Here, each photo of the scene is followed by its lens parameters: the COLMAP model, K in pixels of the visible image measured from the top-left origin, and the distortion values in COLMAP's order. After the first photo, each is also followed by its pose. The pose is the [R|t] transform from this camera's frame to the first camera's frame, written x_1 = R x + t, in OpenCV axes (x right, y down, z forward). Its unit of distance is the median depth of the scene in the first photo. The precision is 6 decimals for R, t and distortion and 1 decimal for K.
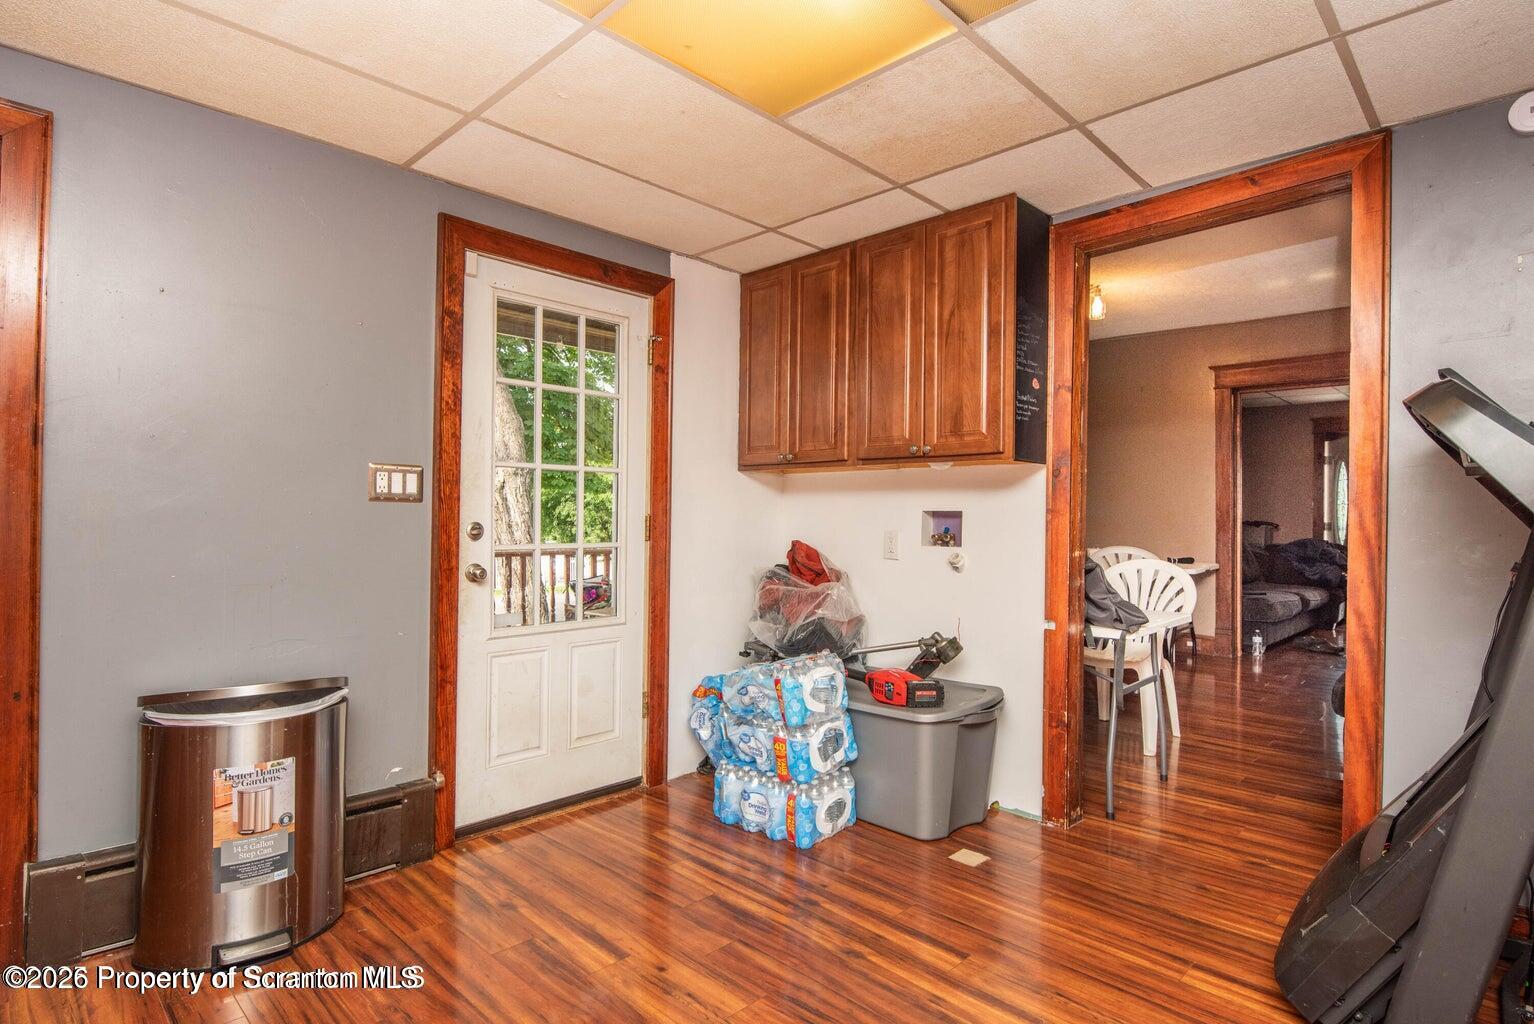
lens RADIAL K [[786.6, 0, 767.0], [0, 786.6, 512.0], [0, 0, 1]] dist [0.002090, 0.000031]
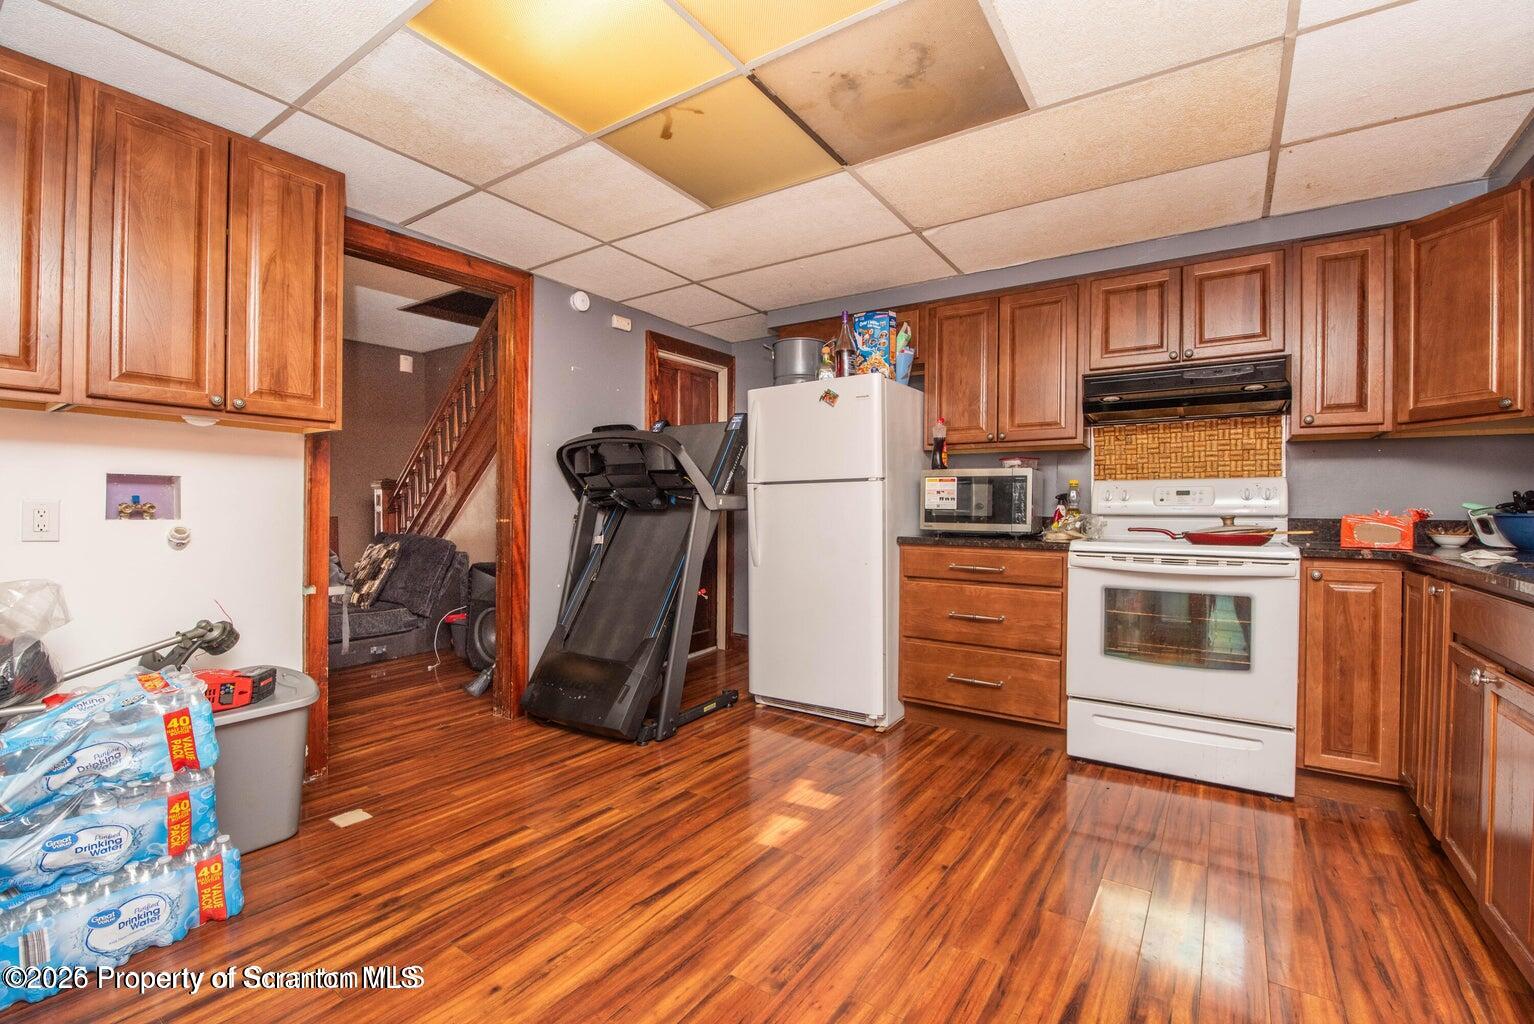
lens RADIAL K [[655.4, 0, 767.0], [0, 655.4, 512.0], [0, 0, 1]] dist [-0.000447, -0.009927]
pose [[-0.168222, -0.013401, 0.985658, -0.740788], [-0.014566, 0.999832, 0.011107, 0.027216], [-0.985641, -0.012489, -0.168389, 0.685452]]
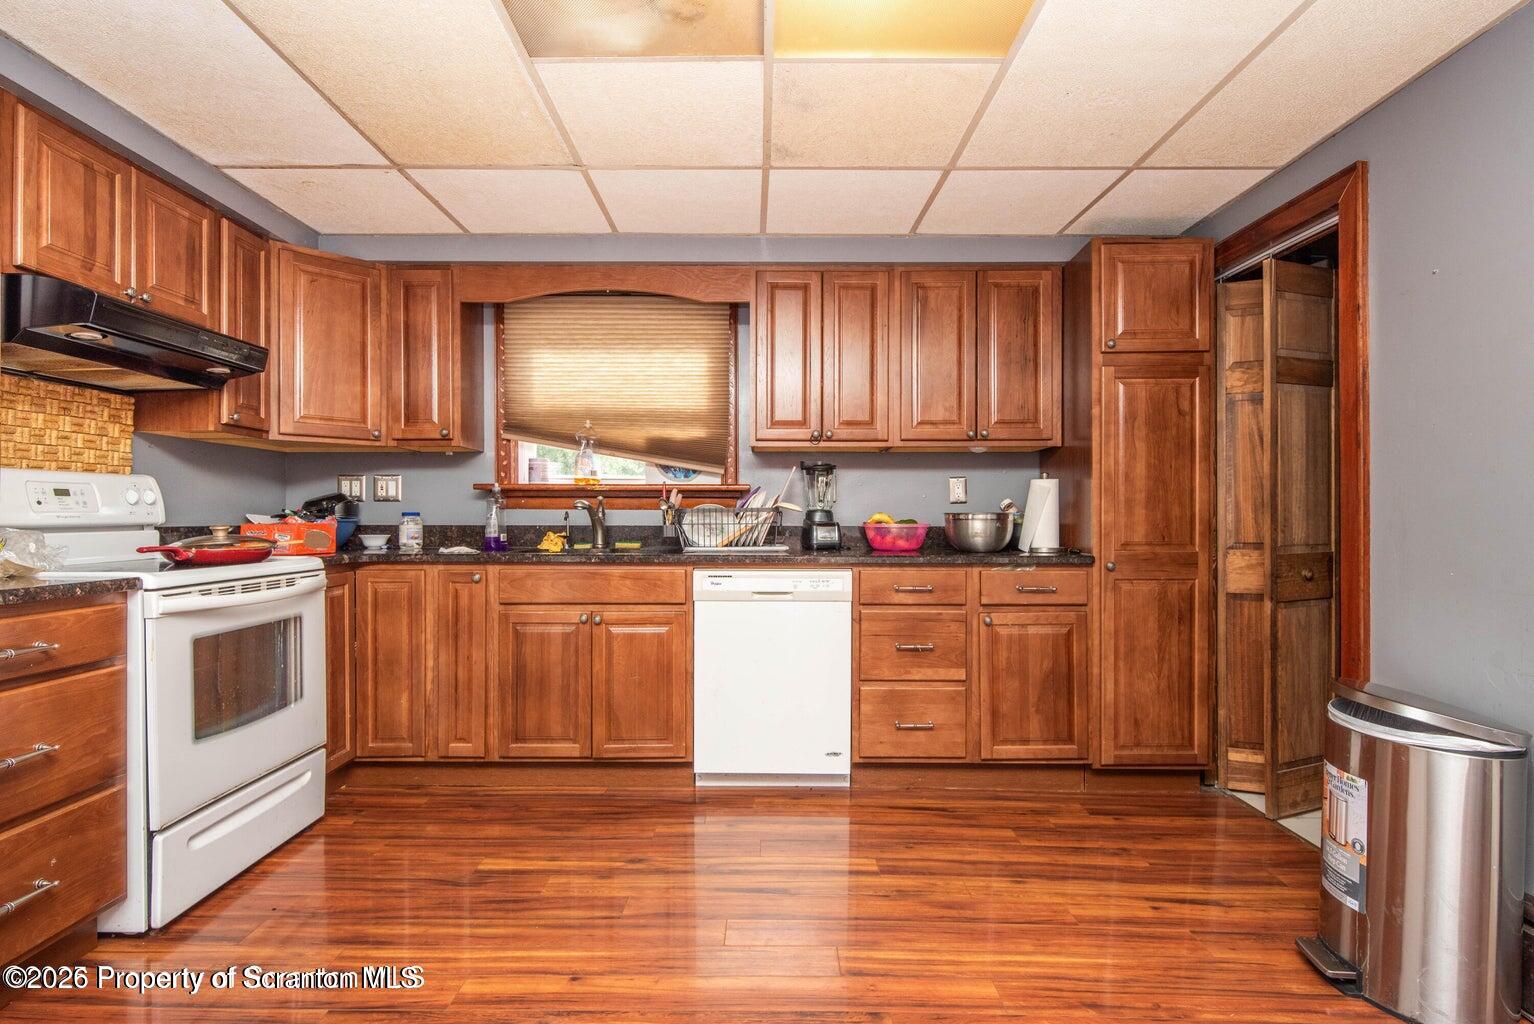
lens RADIAL K [[786.6, 0, 767.0], [0, 786.6, 512.0], [0, 0, 1]] dist [0.002090, 0.000031]
pose [[-0.708136, -0.016697, -0.705879, 0.428884], [-0.007238, 0.999840, -0.016388, 0.026895], [0.706039, -0.006496, -0.708143, 0.997506]]
